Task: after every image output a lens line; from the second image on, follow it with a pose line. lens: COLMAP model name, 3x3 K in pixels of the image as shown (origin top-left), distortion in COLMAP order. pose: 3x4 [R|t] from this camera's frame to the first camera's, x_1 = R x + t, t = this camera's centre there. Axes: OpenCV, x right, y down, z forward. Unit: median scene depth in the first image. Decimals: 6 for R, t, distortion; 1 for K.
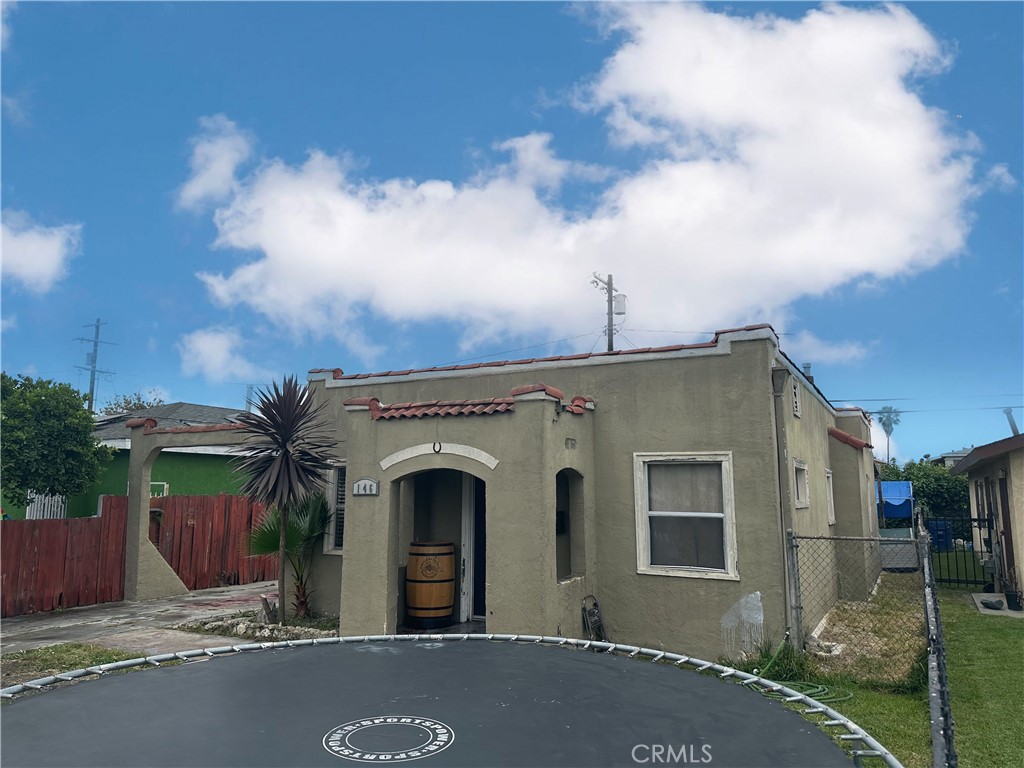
lens RADIAL K [[713.1, 0, 507.7], [0, 713.1, 381.0], [0, 0, 1]] dist [0.123127, -0.204198]
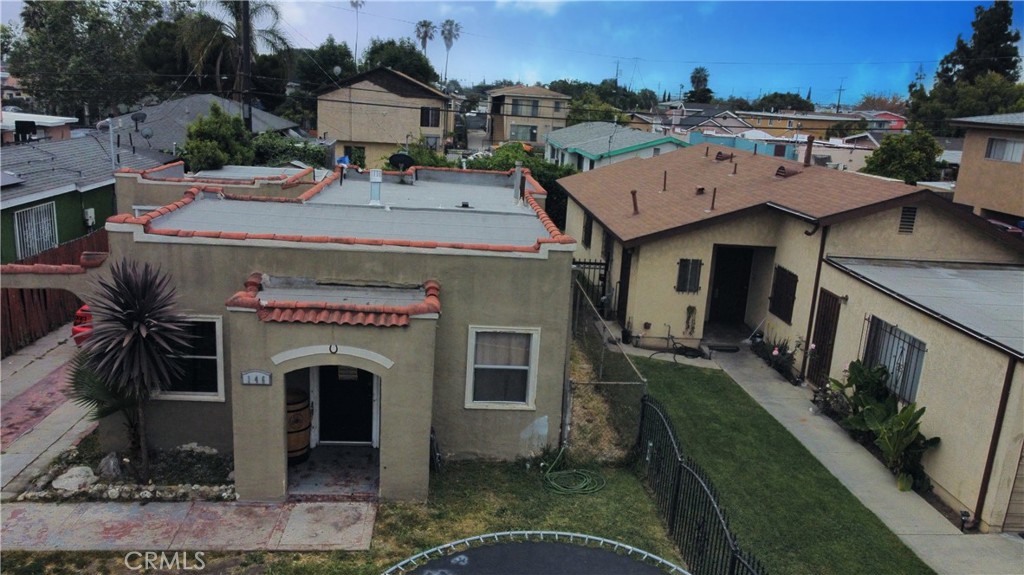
lens RADIAL K [[778.0, 0, 510.5], [0, 778.0, 288.1], [0, 0, 1]] dist [-0.002976, -0.005056]
pose [[0.835014, -0.089523, 0.542897, -0.526554], [-0.137744, 0.921247, 0.363773, -0.490901], [-0.532709, -0.378536, 0.756923, -0.082470]]
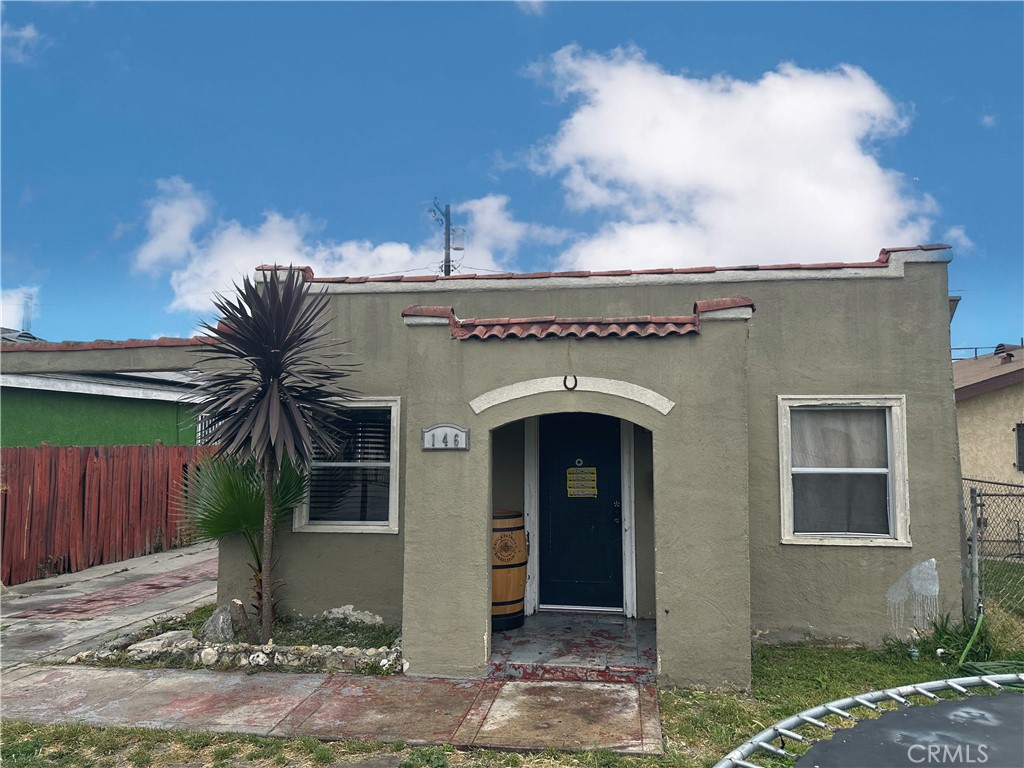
lens RADIAL K [[712.7, 0, 518.2], [0, 712.7, 383.9], [0, 0, 1]] dist [0.110162, -0.149884]
pose [[0.934802, 0.023509, 0.354390, -0.382784], [-0.051468, 0.996241, 0.069673, 0.047188], [-0.351420, -0.083371, 0.932499, 0.358595]]
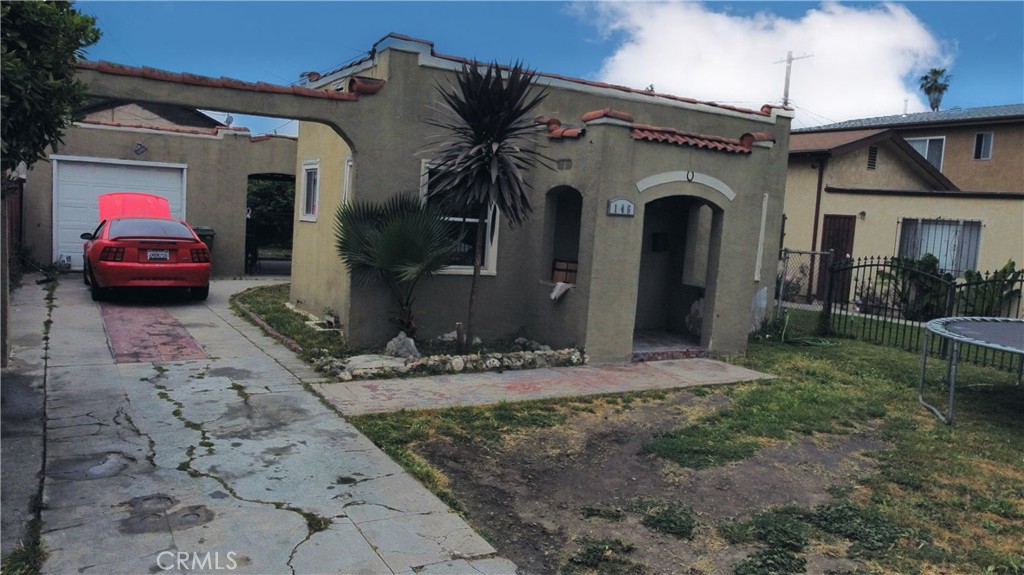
lens RADIAL K [[778.0, 0, 510.5], [0, 778.0, 288.1], [0, 0, 1]] dist [-0.002976, -0.005056]
pose [[0.513925, -0.053462, 0.856168, -1.216235], [-0.191559, 0.965702, 0.175287, 0.099703], [-0.836174, -0.254091, 0.486057, 0.597655]]
